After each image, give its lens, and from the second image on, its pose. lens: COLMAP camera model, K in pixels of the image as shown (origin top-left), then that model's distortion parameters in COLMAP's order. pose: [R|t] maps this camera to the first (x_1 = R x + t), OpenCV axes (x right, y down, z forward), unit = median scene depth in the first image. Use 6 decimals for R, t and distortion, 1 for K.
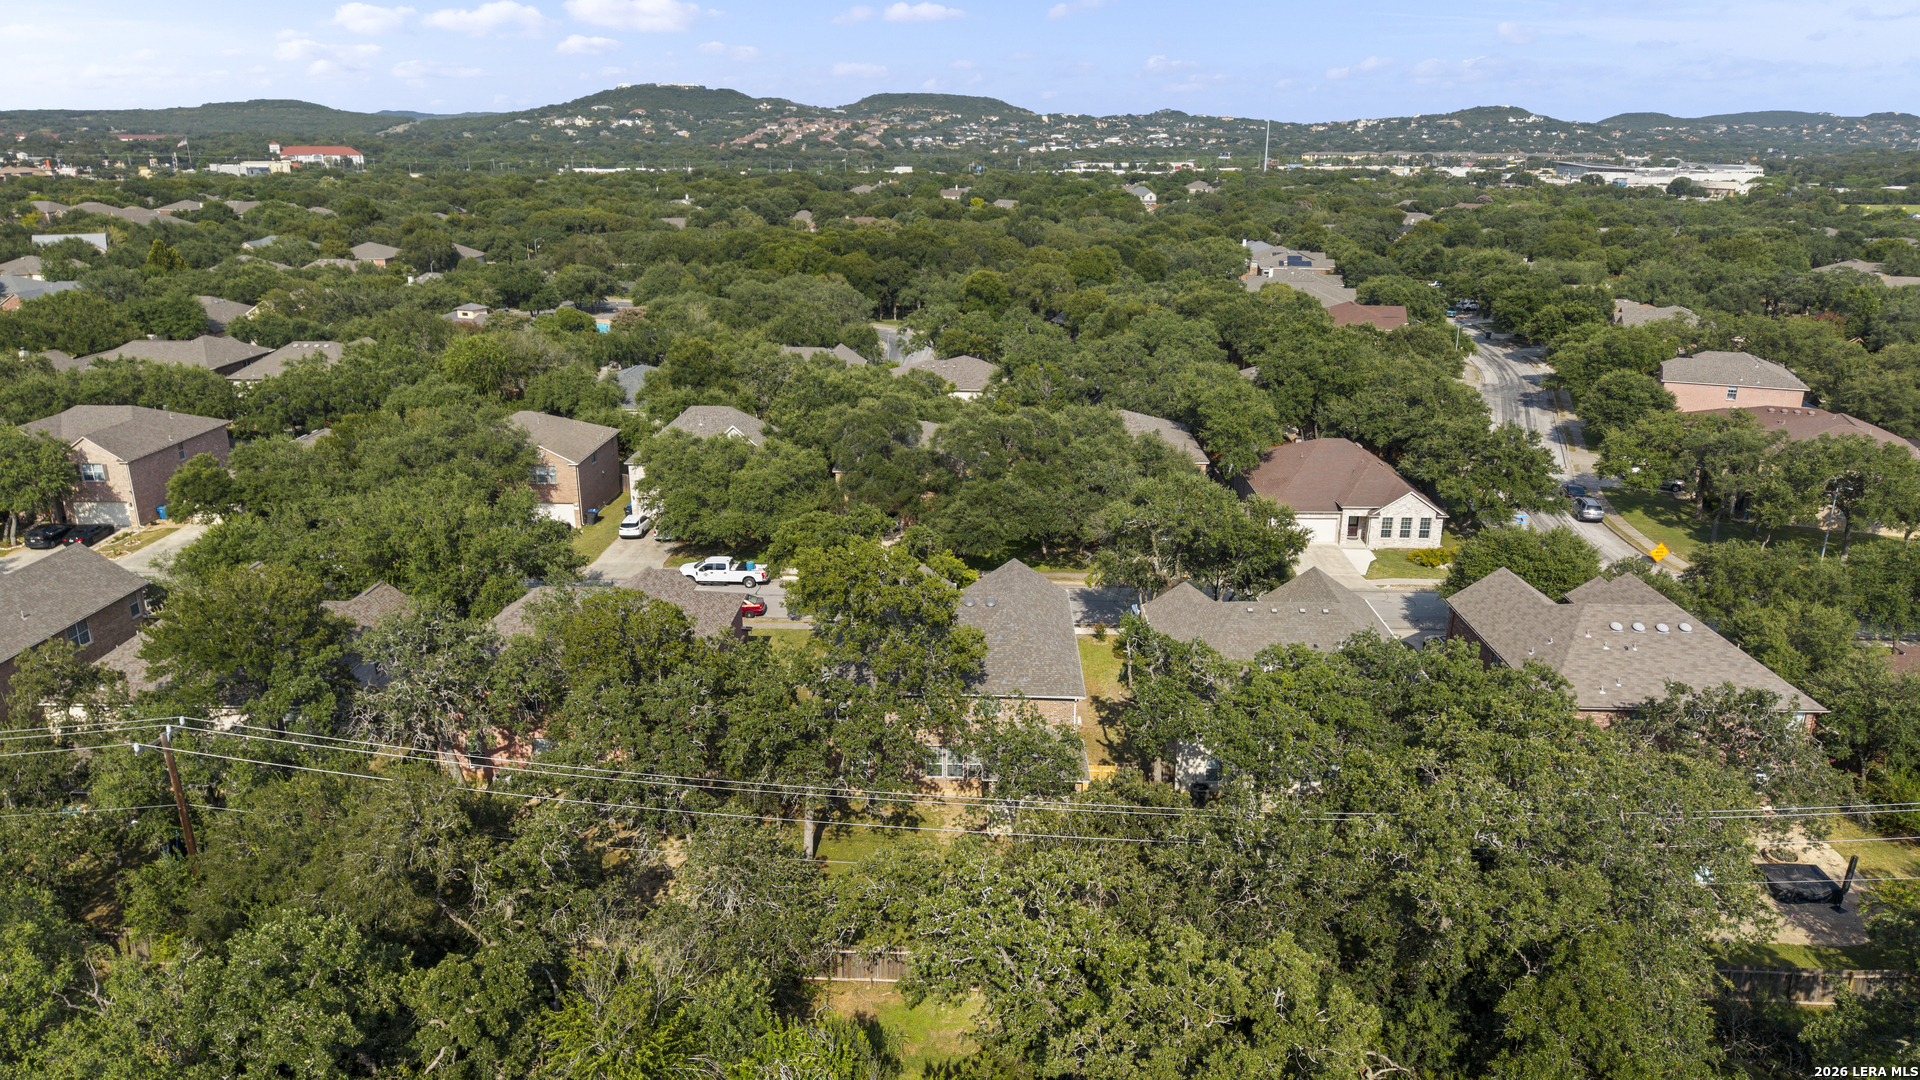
lens RADIAL K [[1303.9, 0, 960.0], [0, 1303.9, 540.0], [0, 0, 1]] dist [0.031045, -0.029078]
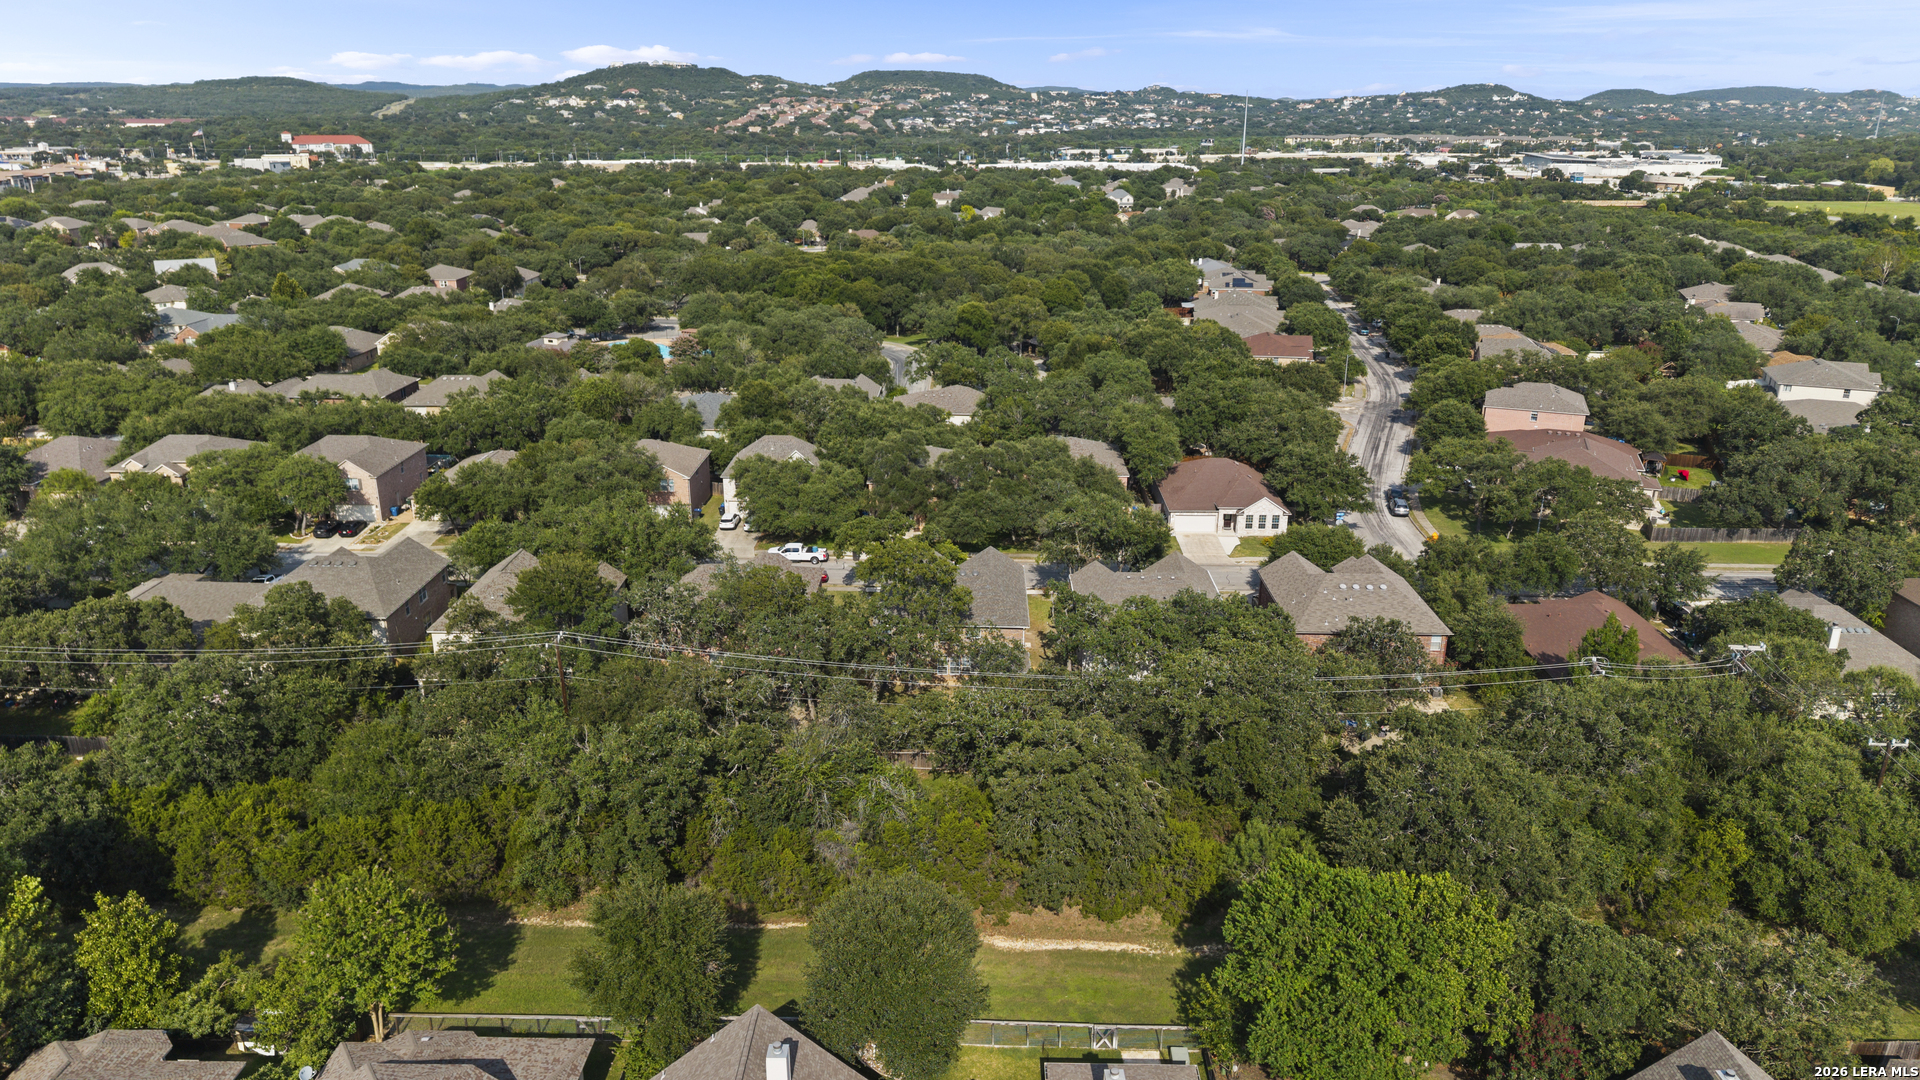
lens RADIAL K [[1303.9, 0, 960.0], [0, 1303.9, 540.0], [0, 0, 1]] dist [0.031045, -0.029078]
pose [[0.999971, -0.001466, 0.007441, -0.004404], [0.001319, 0.999804, 0.019774, -0.014123], [-0.007469, -0.019764, 0.999777, -0.342462]]
